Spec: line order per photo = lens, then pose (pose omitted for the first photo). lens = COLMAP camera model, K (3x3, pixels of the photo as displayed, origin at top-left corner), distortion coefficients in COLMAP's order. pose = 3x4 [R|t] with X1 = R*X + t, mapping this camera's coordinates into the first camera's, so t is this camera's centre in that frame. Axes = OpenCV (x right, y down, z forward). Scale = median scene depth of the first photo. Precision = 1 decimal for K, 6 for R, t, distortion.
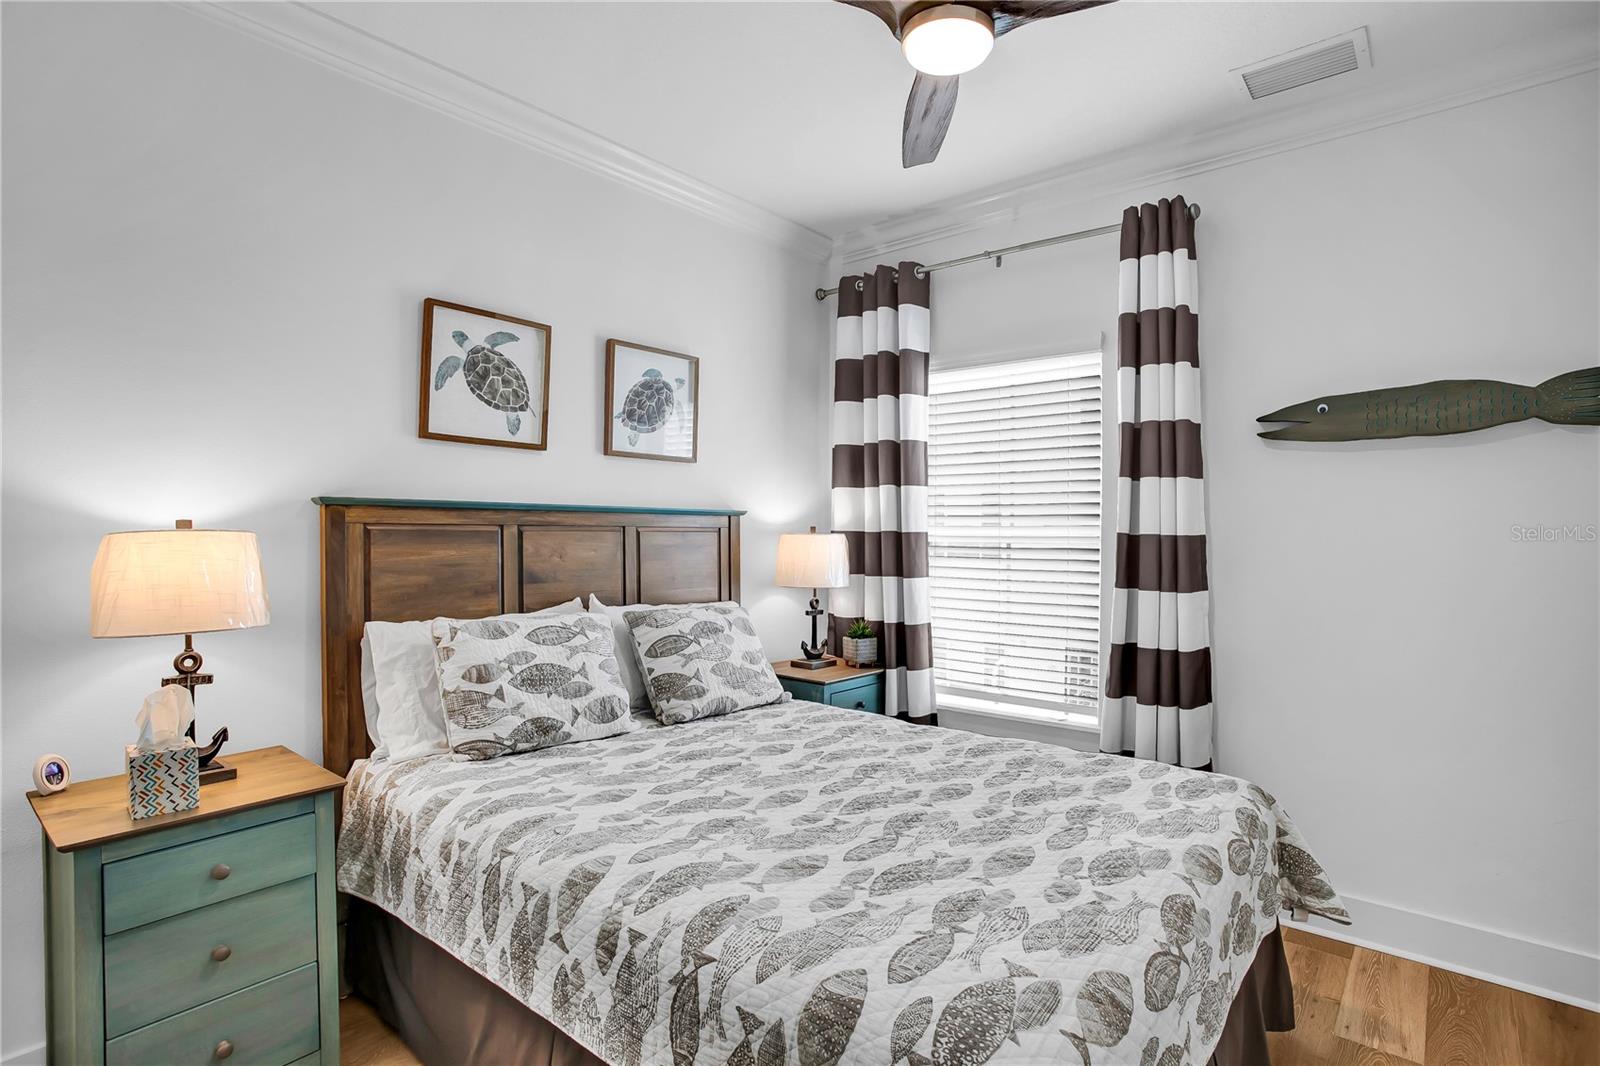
lens RADIAL K [[794.7, 0, 806.3], [0, 794.7, 529.3], [0, 0, 1]] dist [-0.064207, 0.025712]
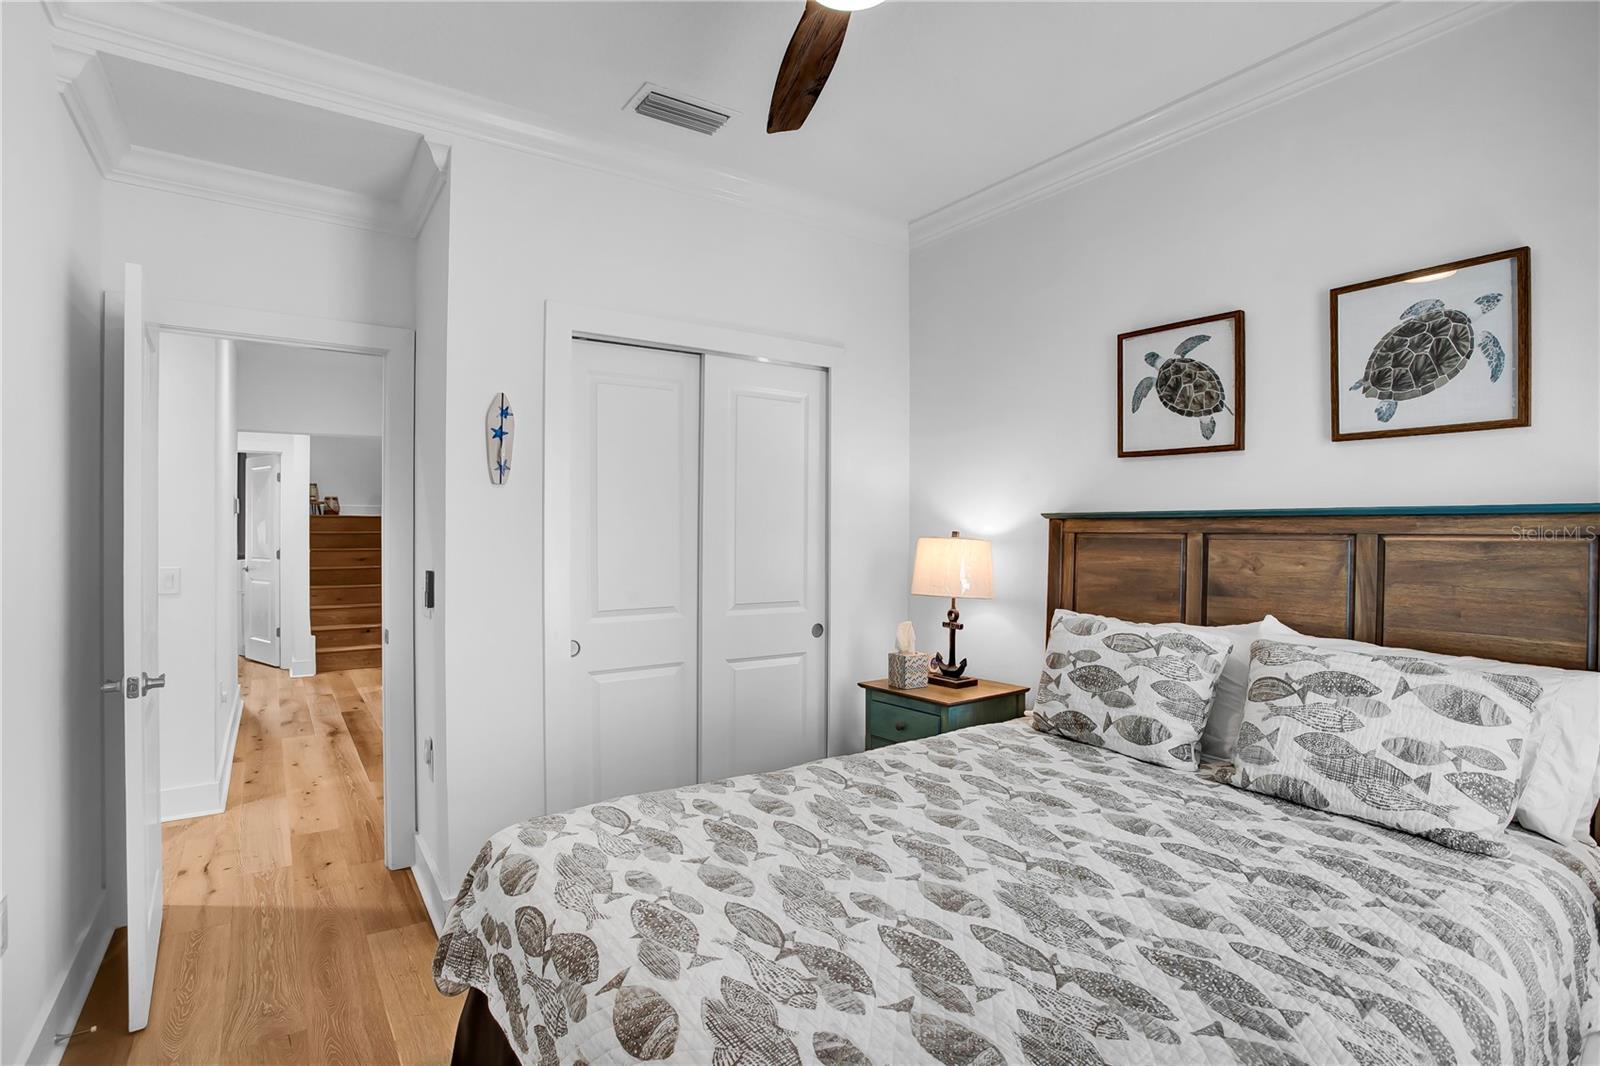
lens RADIAL K [[794.7, 0, 809.0], [0, 794.7, 534.6], [0, 0, 1]] dist [-0.064207, 0.025712]
pose [[-0.248034, -0.007732, -0.968720, 0.707145], [-0.006576, 0.999959, -0.006298, 0.005737], [0.968729, 0.004808, -0.248075, 0.811326]]
